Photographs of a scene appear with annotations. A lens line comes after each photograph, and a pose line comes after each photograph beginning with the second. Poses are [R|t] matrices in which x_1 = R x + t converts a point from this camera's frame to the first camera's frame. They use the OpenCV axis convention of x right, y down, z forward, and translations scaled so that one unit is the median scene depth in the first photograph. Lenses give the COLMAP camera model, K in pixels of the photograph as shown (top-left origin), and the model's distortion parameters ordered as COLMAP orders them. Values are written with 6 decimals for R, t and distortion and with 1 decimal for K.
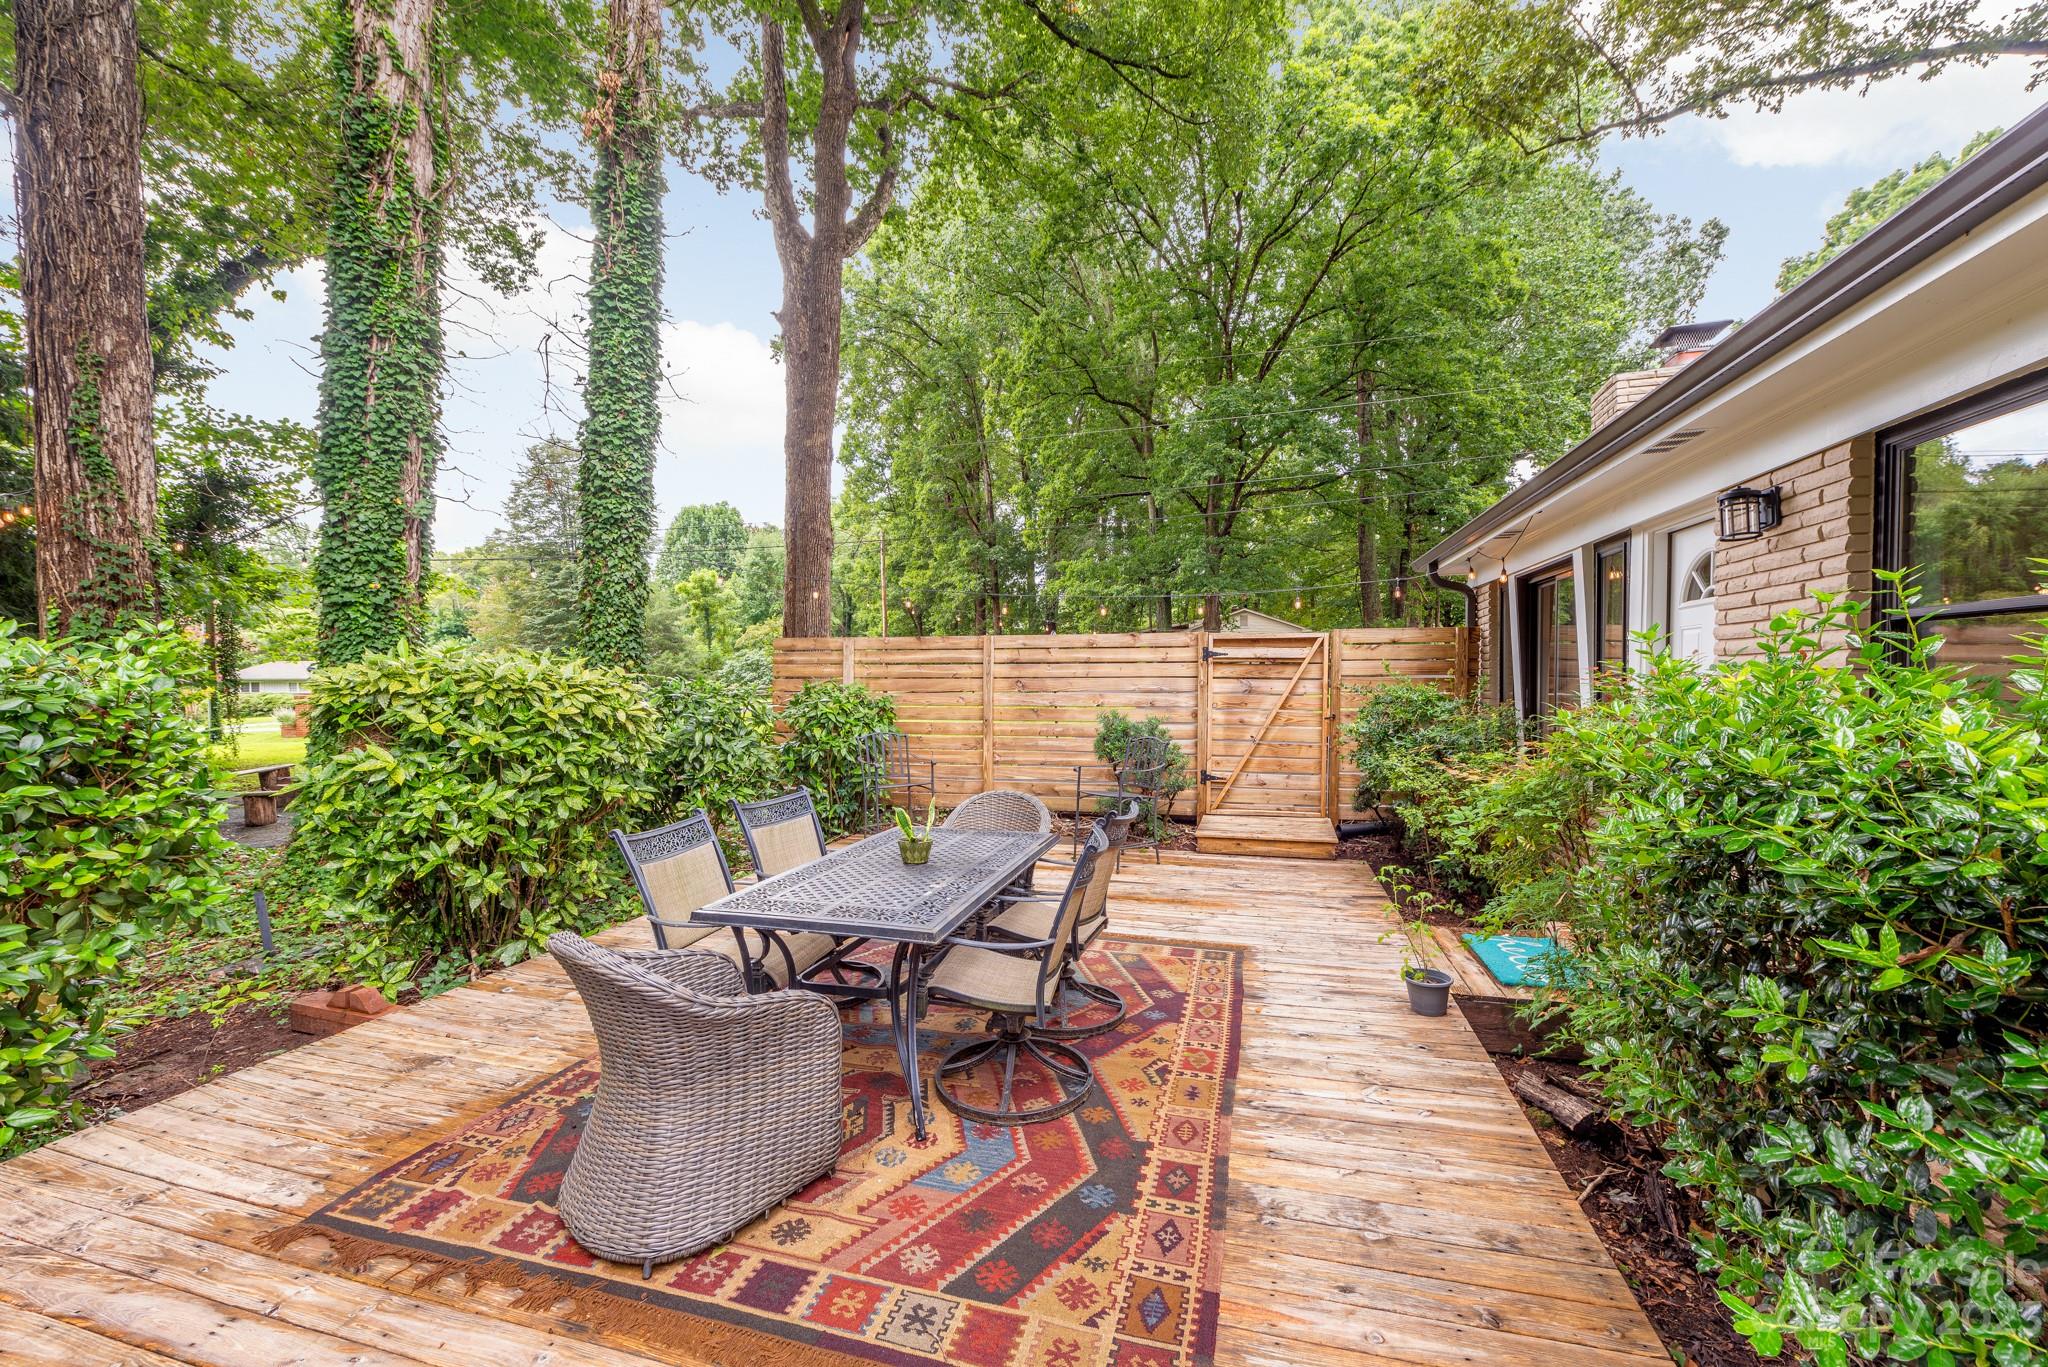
lens RADIAL K [[795.6, 0, 1031.1], [0, 795.6, 683.2], [0, 0, 1]] dist [0.003052, -0.000268]
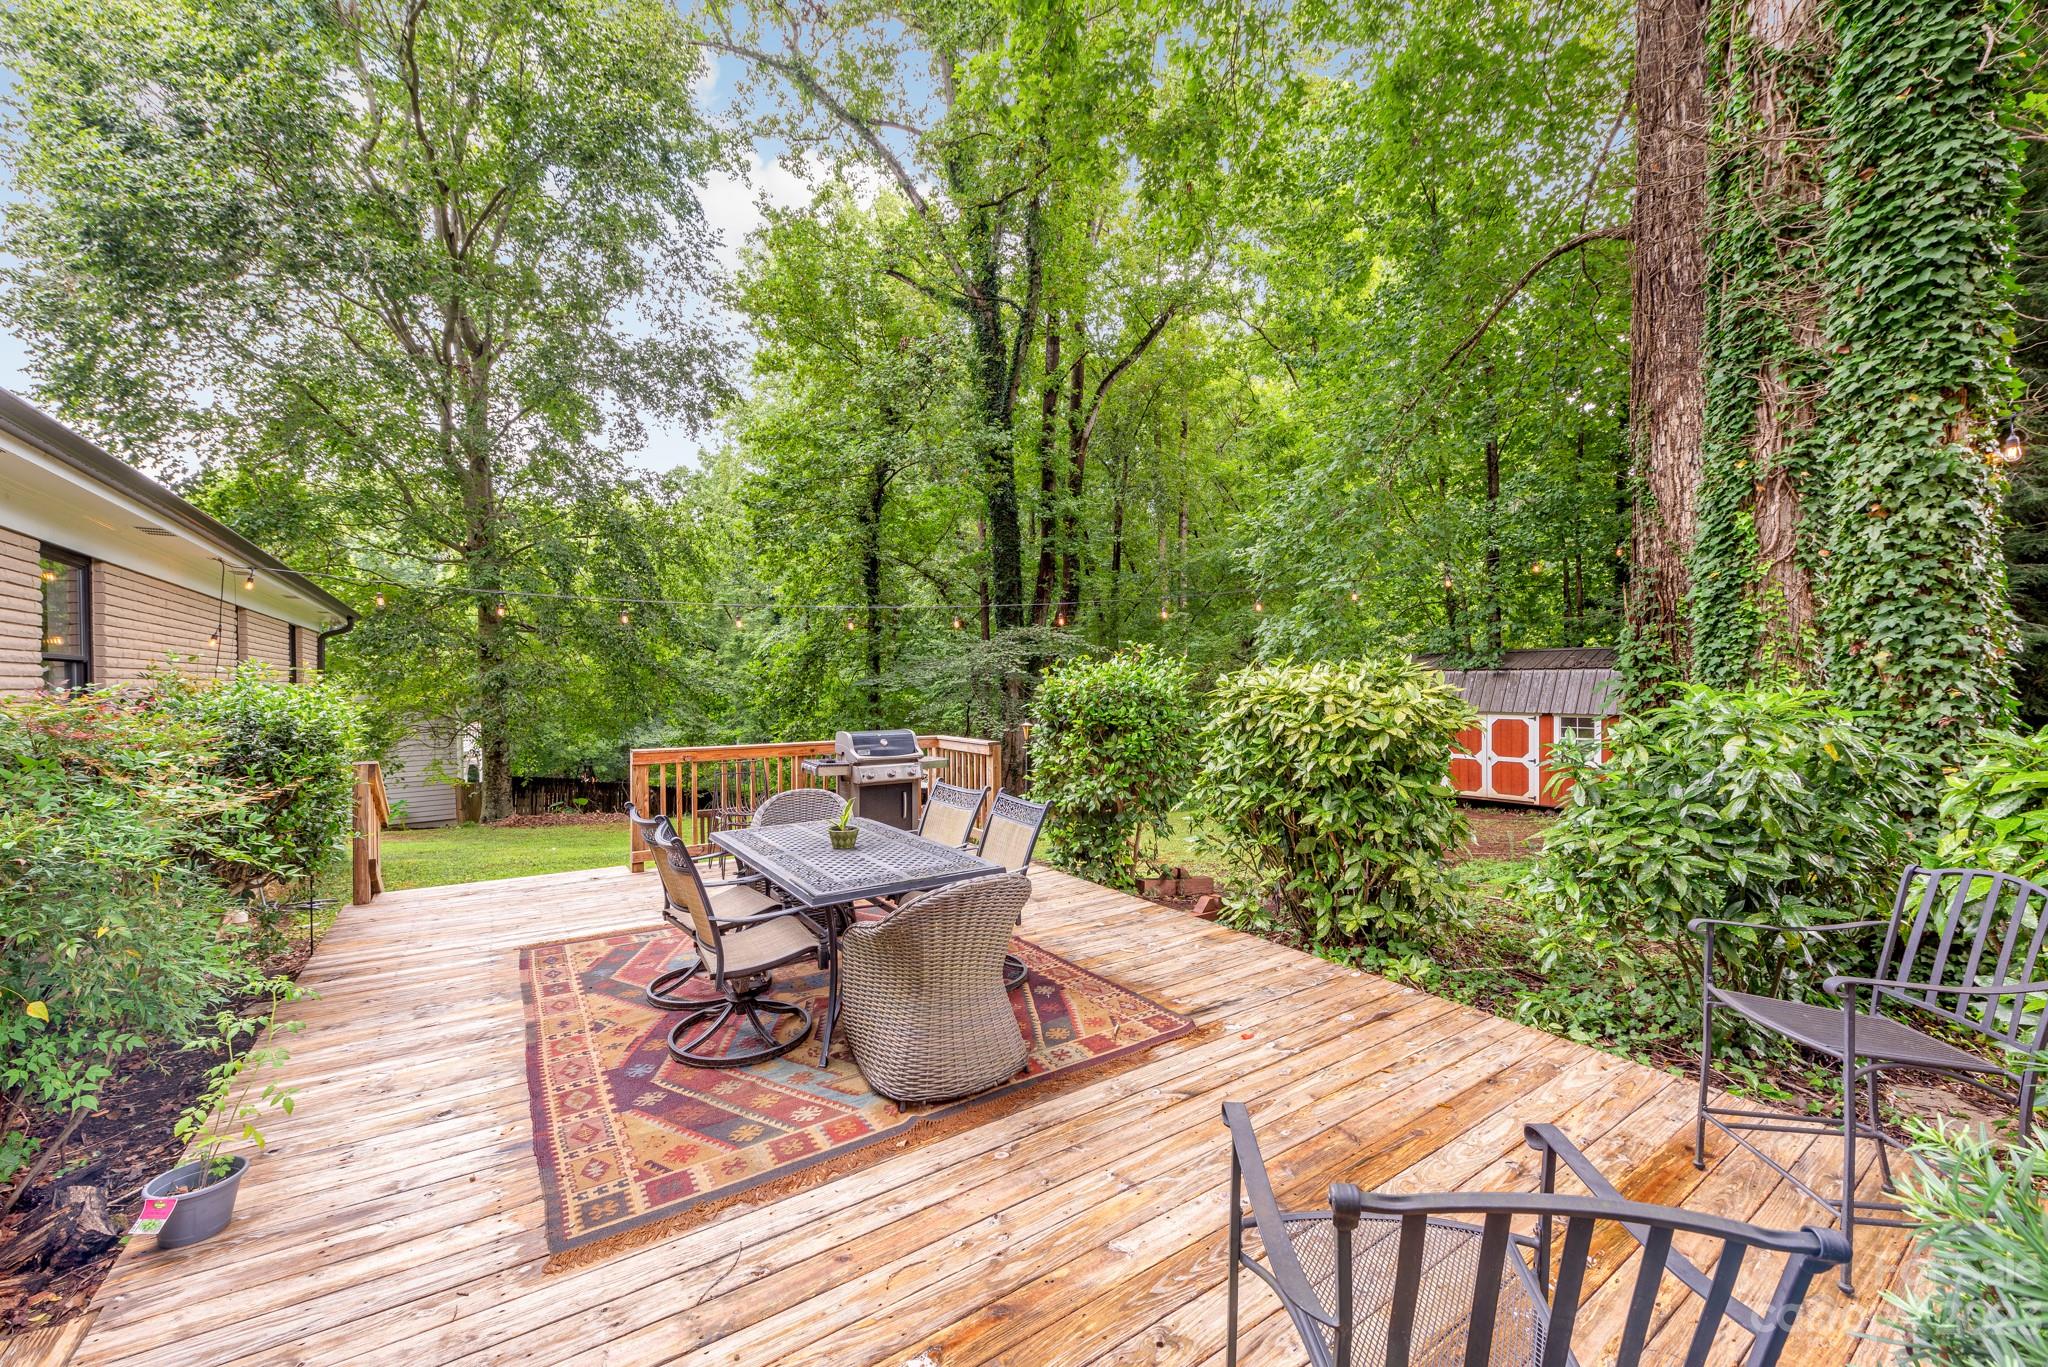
lens RADIAL K [[795.6, 0, 1031.1], [0, 795.6, 683.2], [0, 0, 1]] dist [0.003052, -0.000268]
pose [[-0.635483, 0.006078, -0.772091, 0.551126], [-0.004212, 0.999927, 0.011338, -0.029434], [0.772103, 0.010457, -0.635411, 1.857181]]
